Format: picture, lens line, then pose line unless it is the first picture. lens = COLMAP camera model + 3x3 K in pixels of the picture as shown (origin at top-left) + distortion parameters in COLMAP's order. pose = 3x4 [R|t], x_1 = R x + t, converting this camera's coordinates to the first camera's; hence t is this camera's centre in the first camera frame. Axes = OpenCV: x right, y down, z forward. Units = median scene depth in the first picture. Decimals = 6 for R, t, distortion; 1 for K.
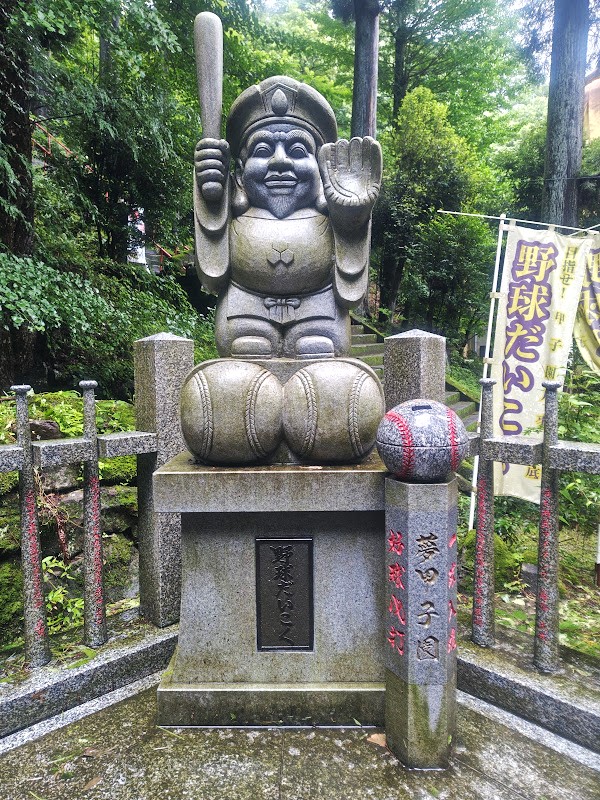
lens RADIAL K [[529.9, 0, 300.0], [0, 529.9, 400.0], [0, 0, 1]] dist [0.020497, -0.001443]
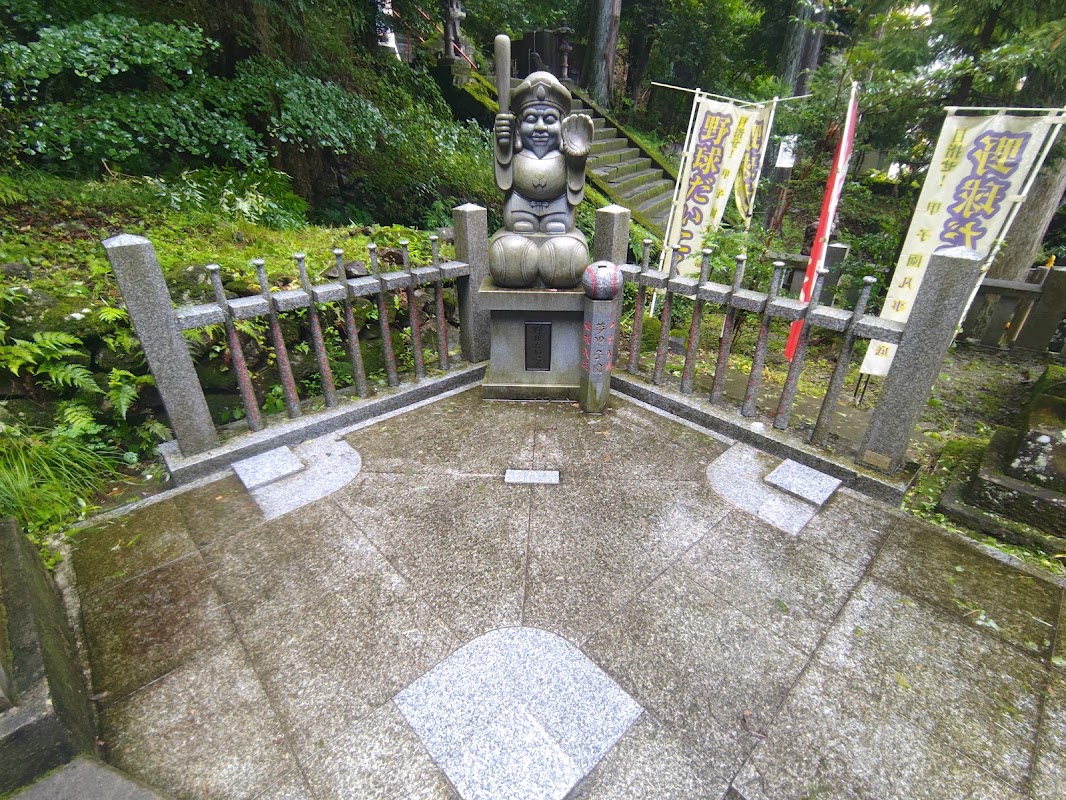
lens RADIAL K [[410.9, 0, 533.0], [0, 410.9, 400.0], [0, 0, 1]] dist [0.002681, 0.000021]
pose [[0.999649, 0.021077, -0.016021, -0.017079], [-0.011830, 0.896993, 0.441887, -0.189450], [0.023685, -0.441543, 0.896927, -0.623453]]
